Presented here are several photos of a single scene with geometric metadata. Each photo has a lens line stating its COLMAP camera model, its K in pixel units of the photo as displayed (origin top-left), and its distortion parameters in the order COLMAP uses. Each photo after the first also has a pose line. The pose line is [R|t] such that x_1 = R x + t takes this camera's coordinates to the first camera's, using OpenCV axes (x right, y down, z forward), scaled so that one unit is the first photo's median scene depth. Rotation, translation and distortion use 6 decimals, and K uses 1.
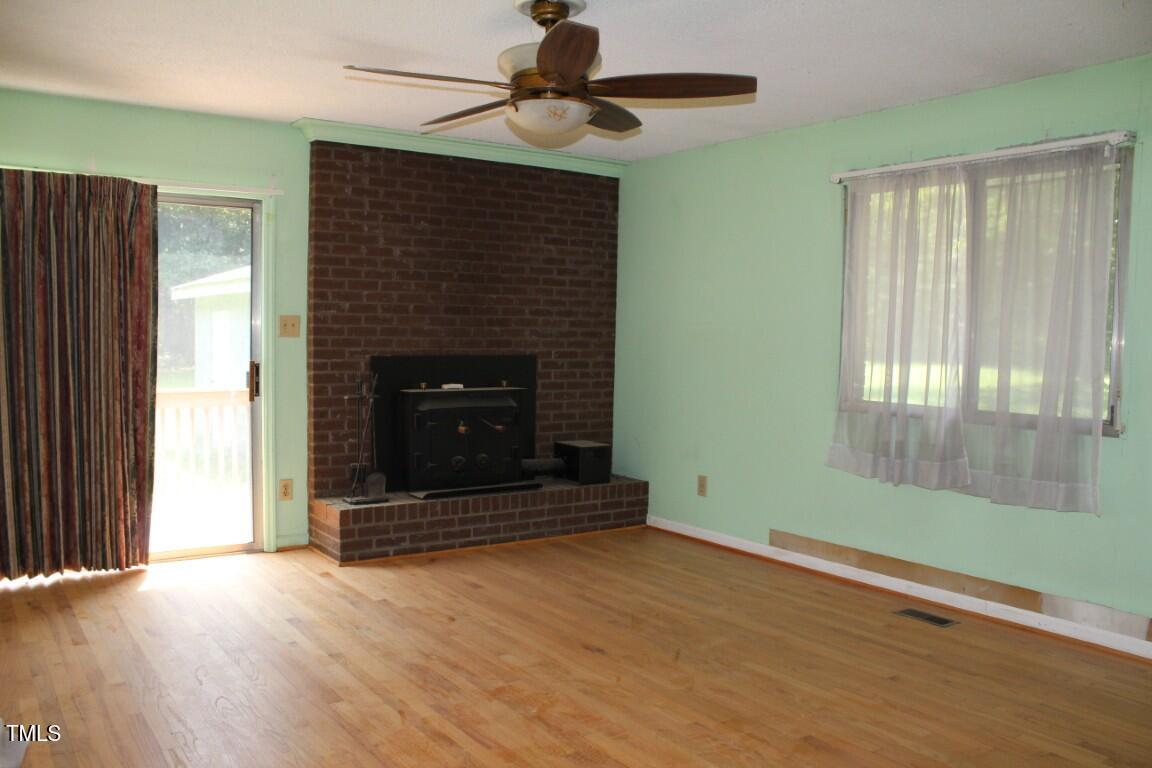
lens RADIAL K [[952.2, 0, 579.5], [0, 952.2, 397.9], [0, 0, 1]] dist [-0.172109, 0.160154]
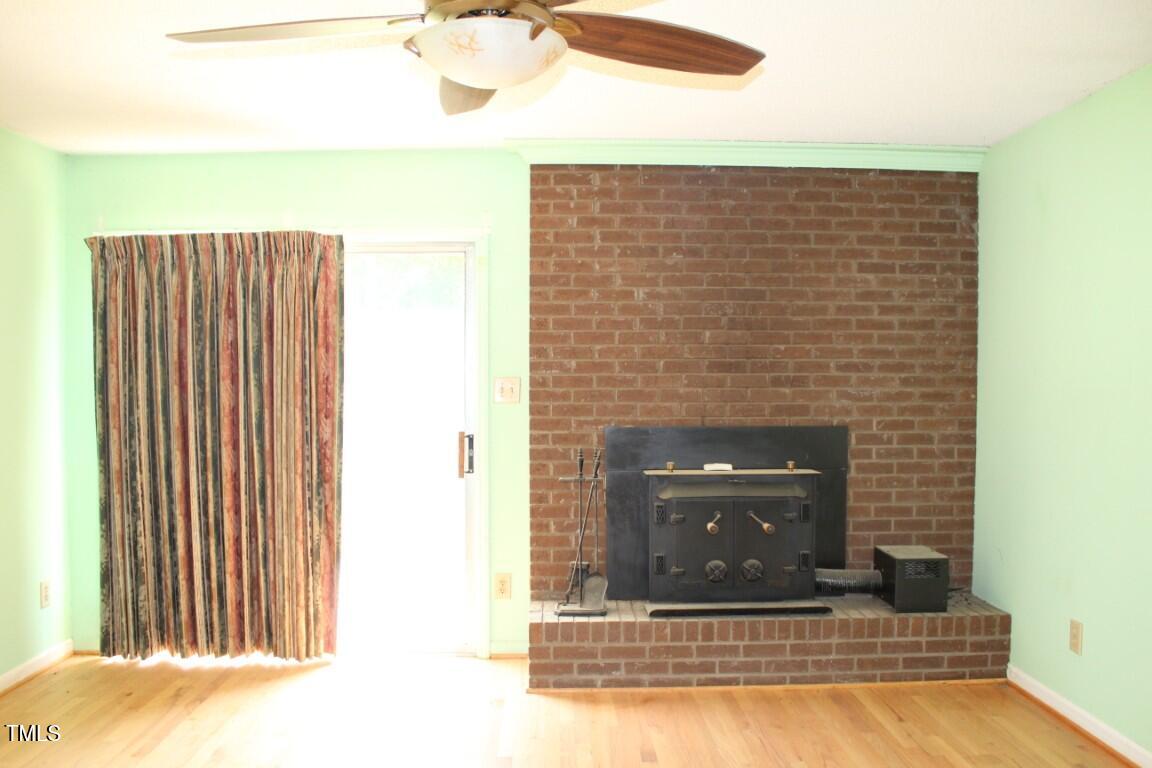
lens RADIAL K [[952.2, 0, 579.5], [0, 952.2, 397.9], [0, 0, 1]] dist [-0.172109, 0.160154]
pose [[0.831984, -0.003808, -0.554786, 0.200561], [-0.025158, 0.998689, -0.044582, -0.031902], [0.554228, 0.051049, 0.830798, 0.317075]]
